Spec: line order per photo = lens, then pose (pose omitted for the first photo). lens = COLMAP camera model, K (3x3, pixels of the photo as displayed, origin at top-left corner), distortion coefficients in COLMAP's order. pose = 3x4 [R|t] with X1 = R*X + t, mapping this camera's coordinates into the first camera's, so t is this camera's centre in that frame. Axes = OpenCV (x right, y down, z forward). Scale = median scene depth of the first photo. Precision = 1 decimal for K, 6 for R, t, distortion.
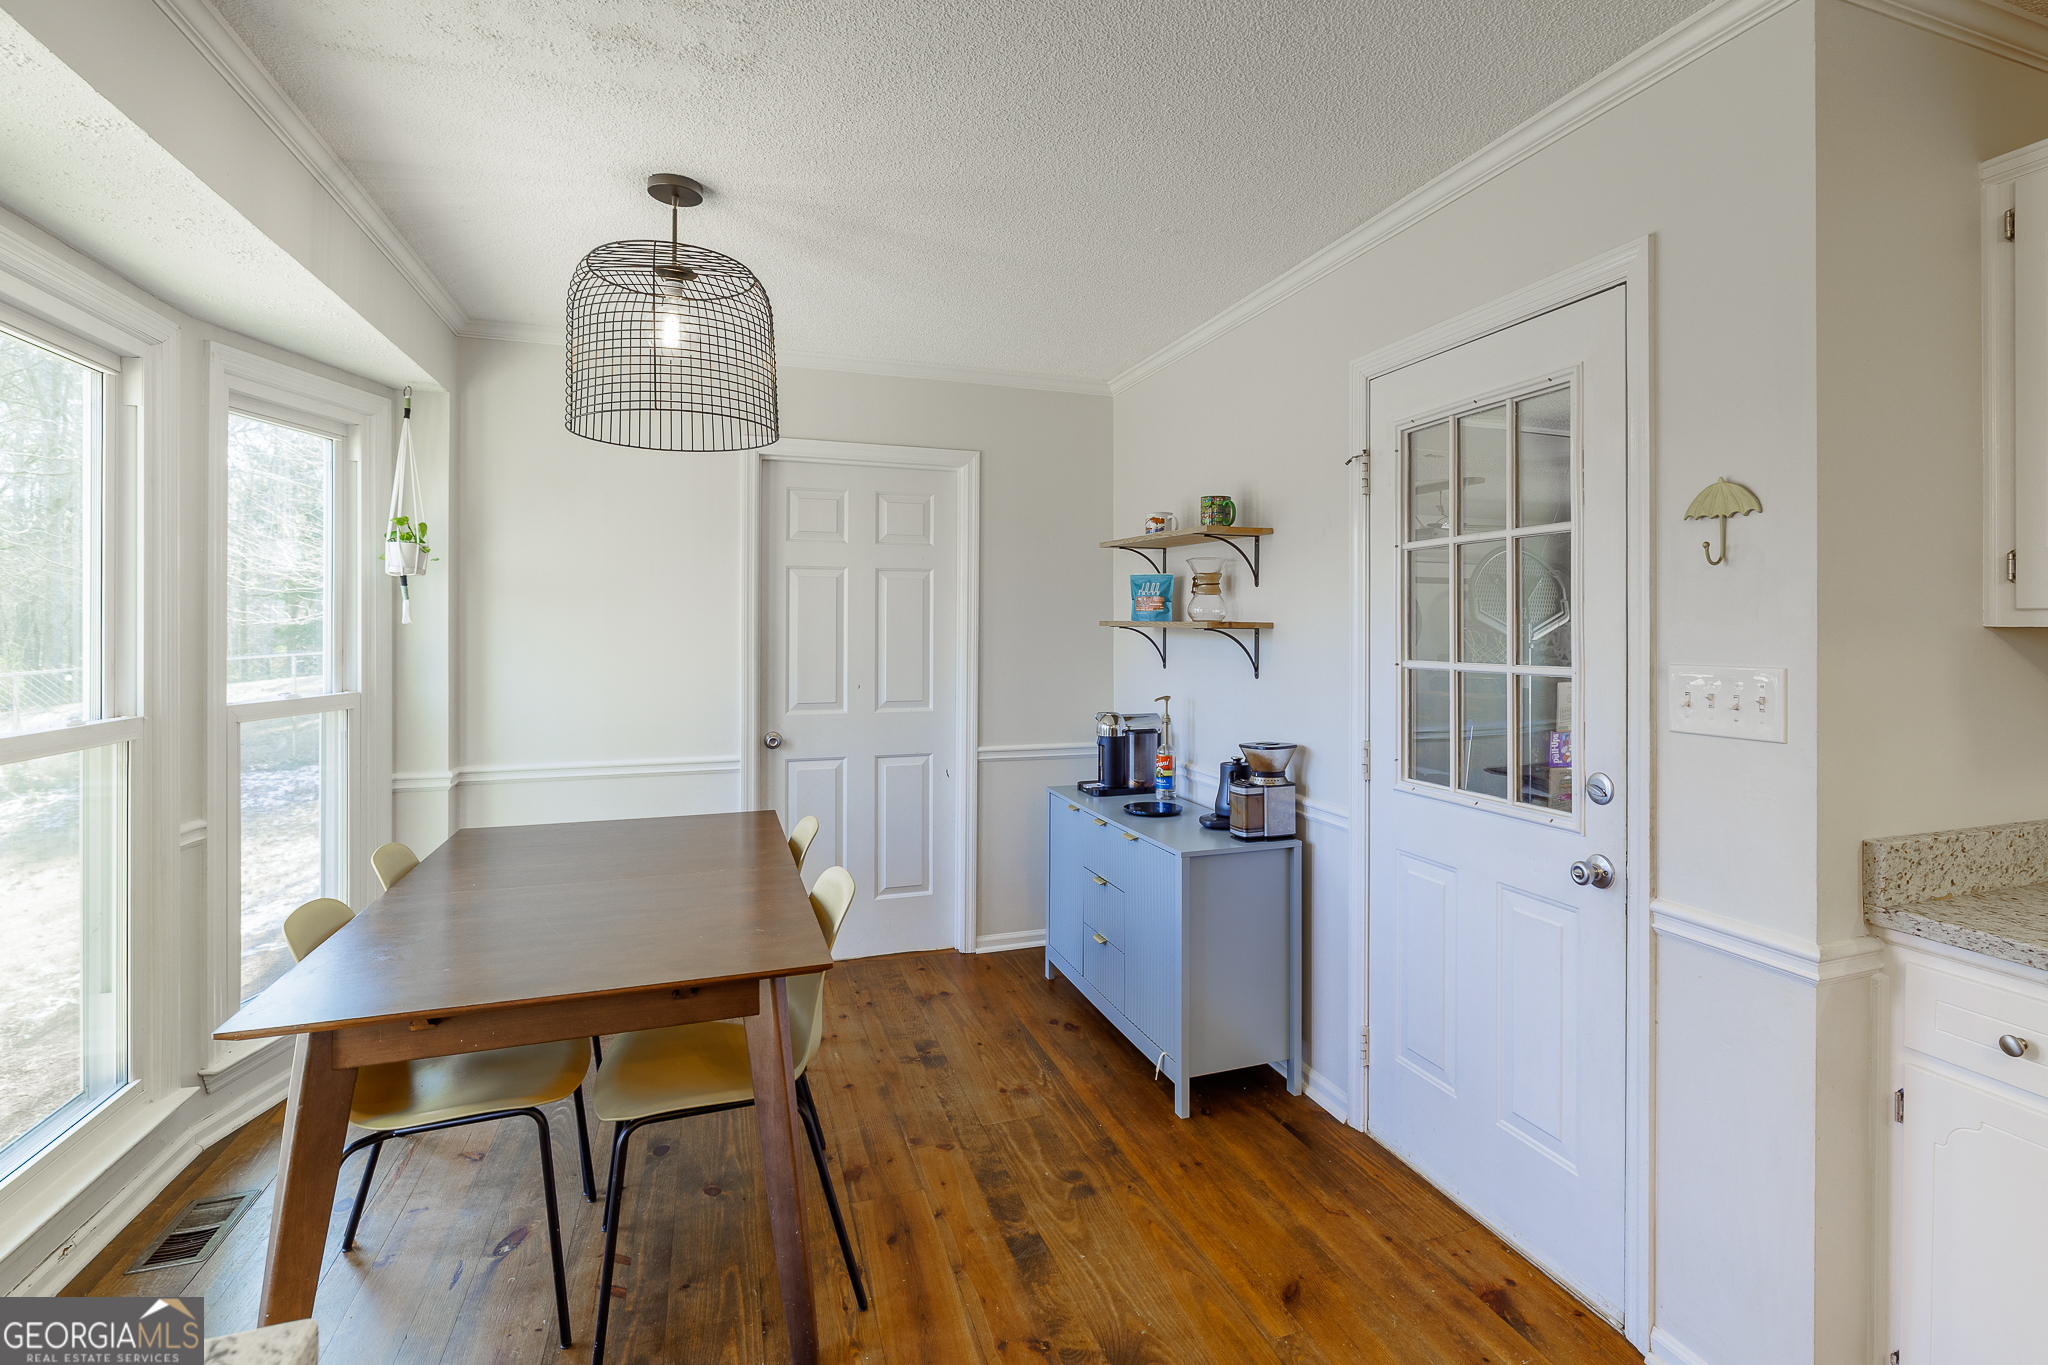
lens RADIAL K [[991.1, 0, 1108.2], [0, 991.1, 624.0], [0, 0, 1]] dist [-0.004806, 0.000374]
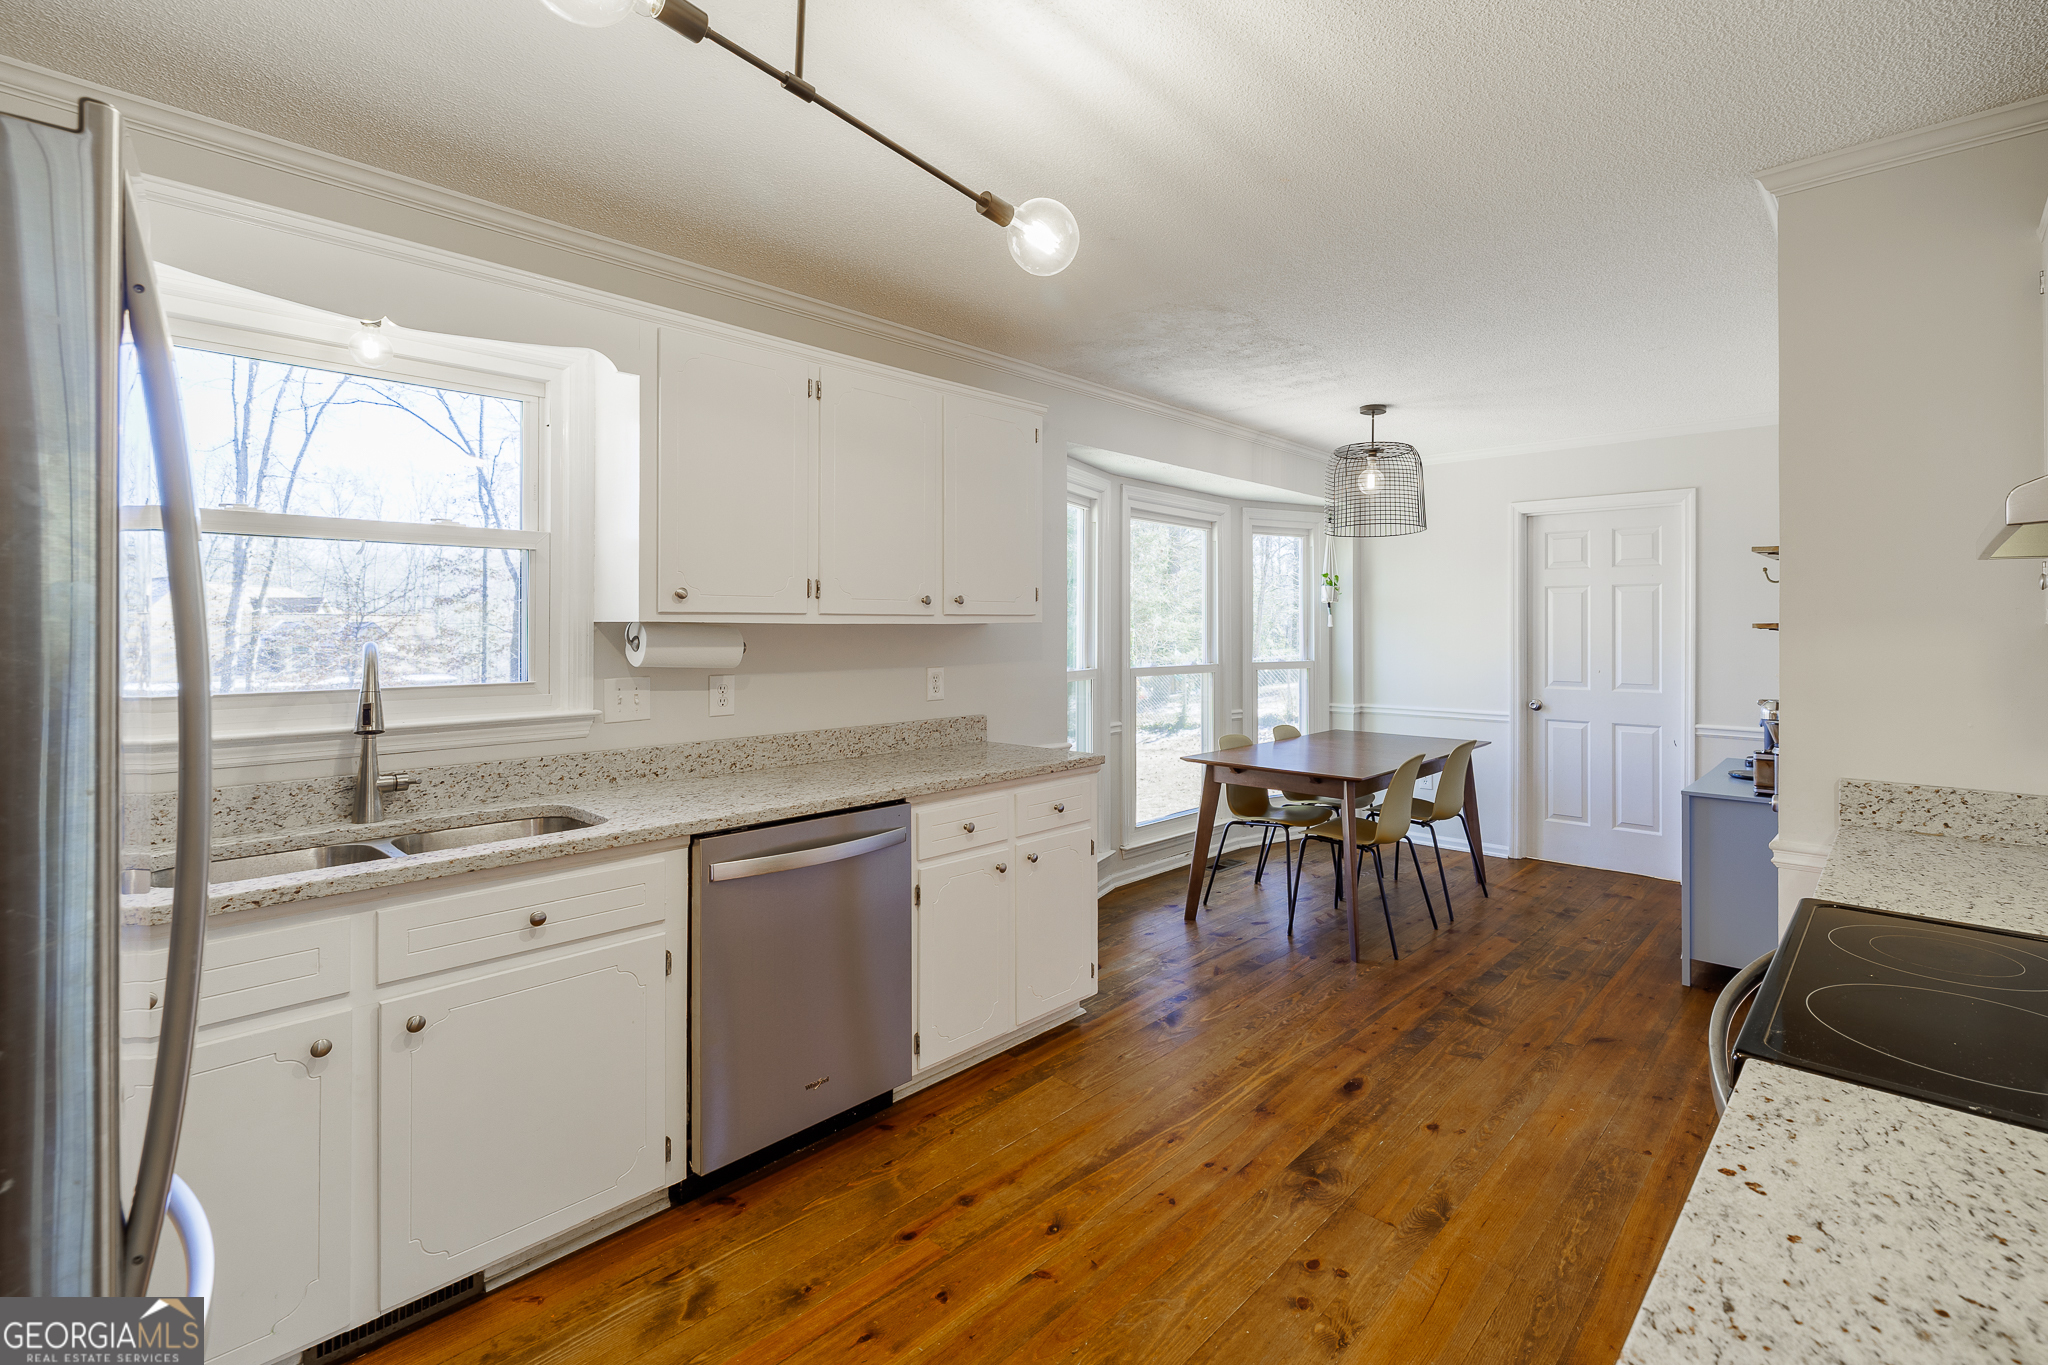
lens RADIAL K [[914.9, 0, 1102.1], [0, 914.9, 619.8], [0, 0, 1]] dist [0.003181, 0.000065]
pose [[0.466907, -0.010477, -0.884244, 0.768969], [0.002268, 0.999941, -0.010651, 0.004144], [0.884303, 0.002967, 0.466903, -0.287315]]
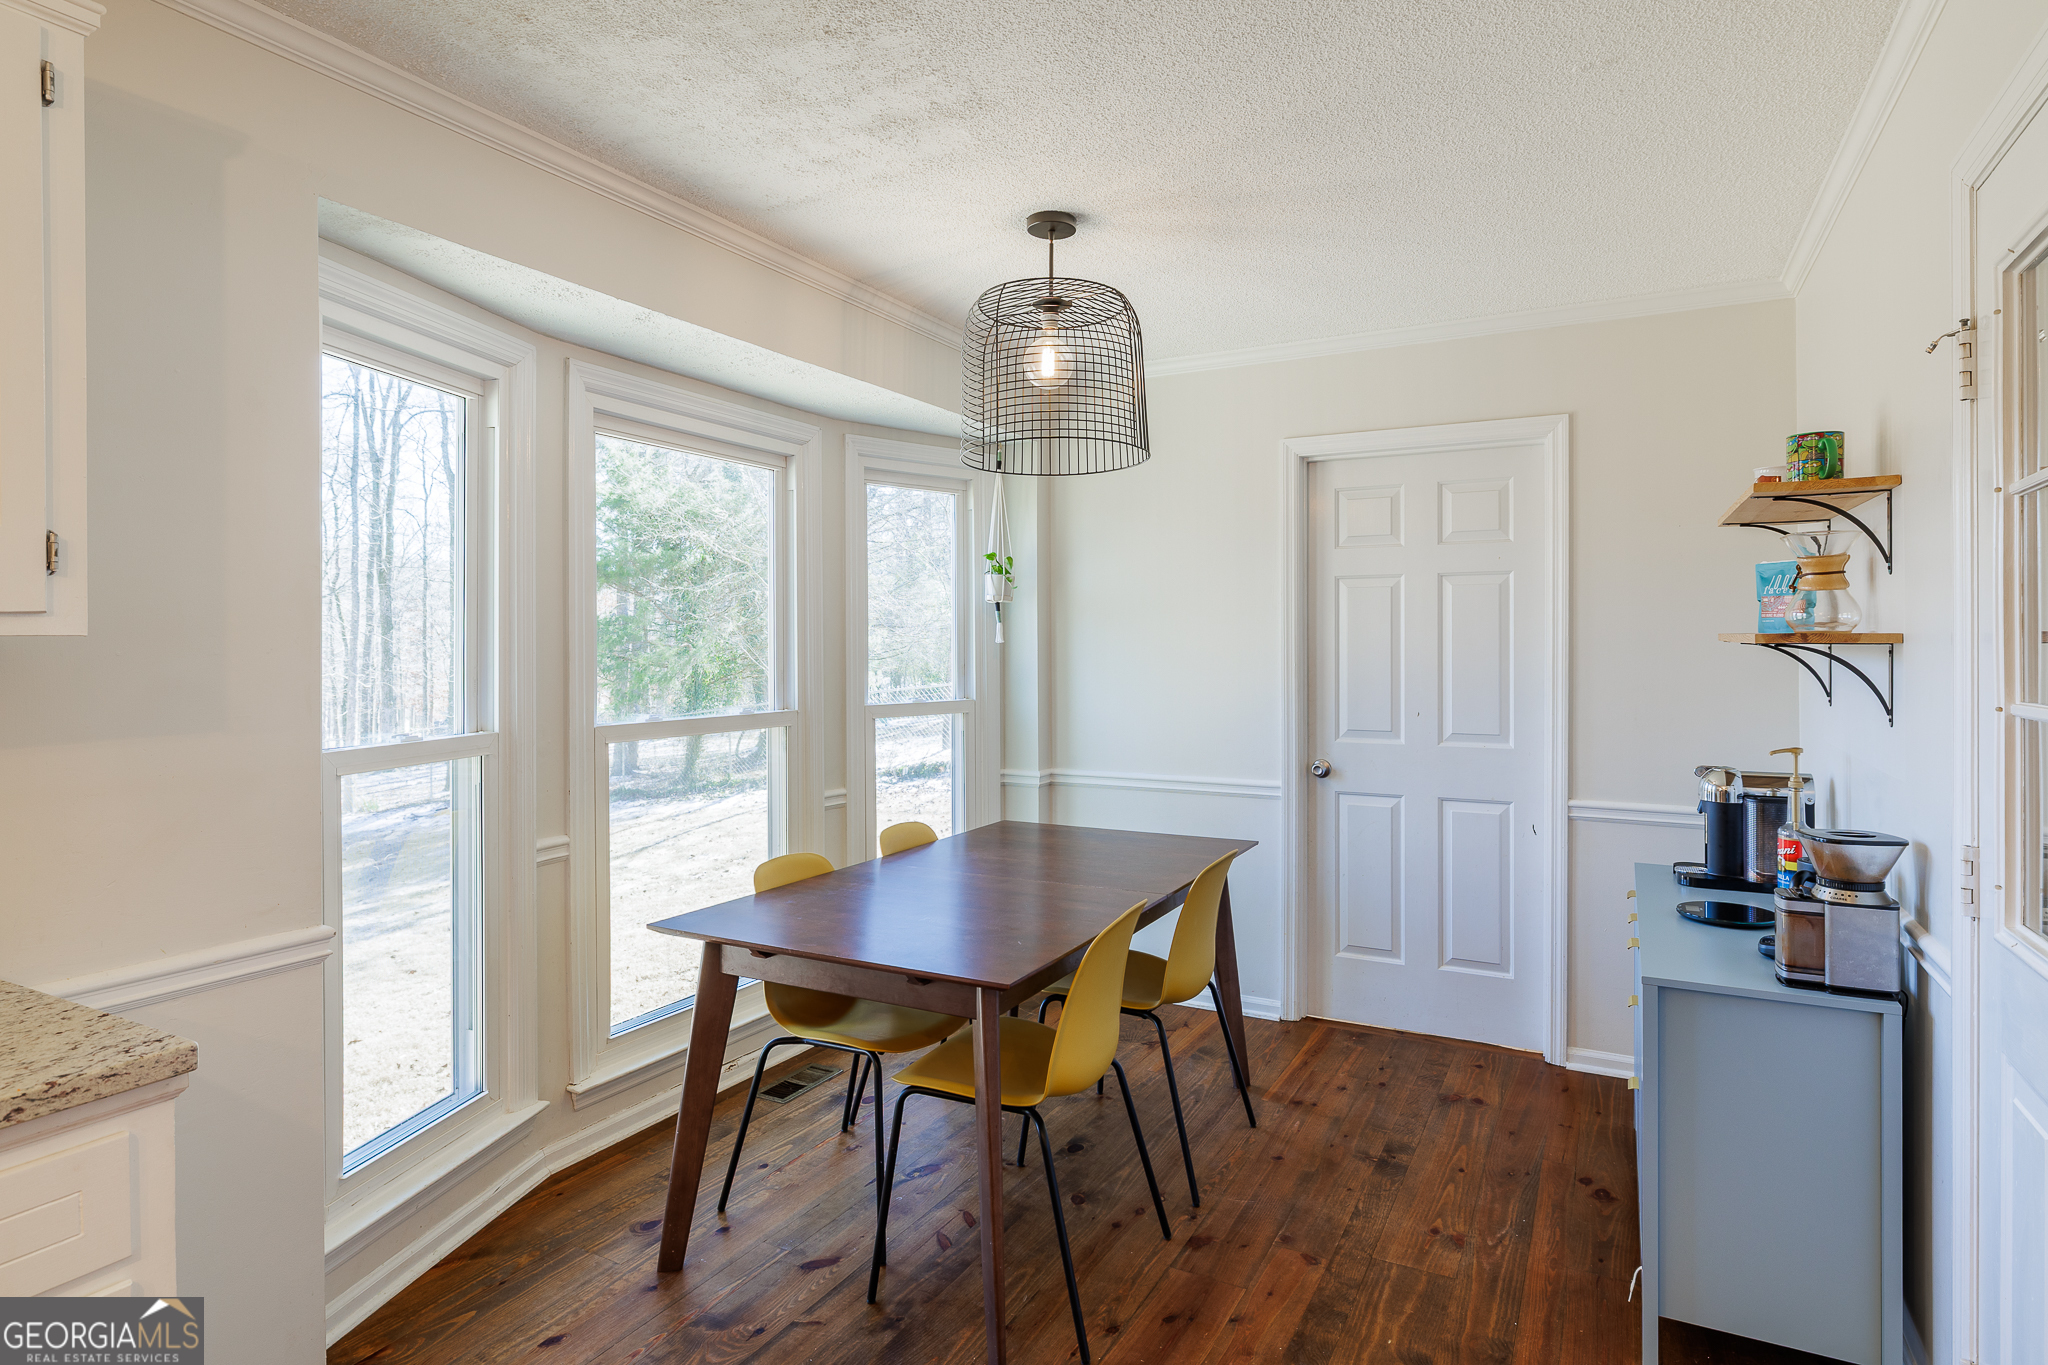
lens RADIAL K [[1104.6, 0, 1026.6], [0, 1104.6, 643.6], [0, 0, 1]] dist [0.002056, -0.000472]
pose [[0.650120, -0.005188, -0.759814, 0.348379], [0.007050, 0.999975, -0.000796, 0.001603], [0.759799, -0.004839, 0.650140, 0.179596]]
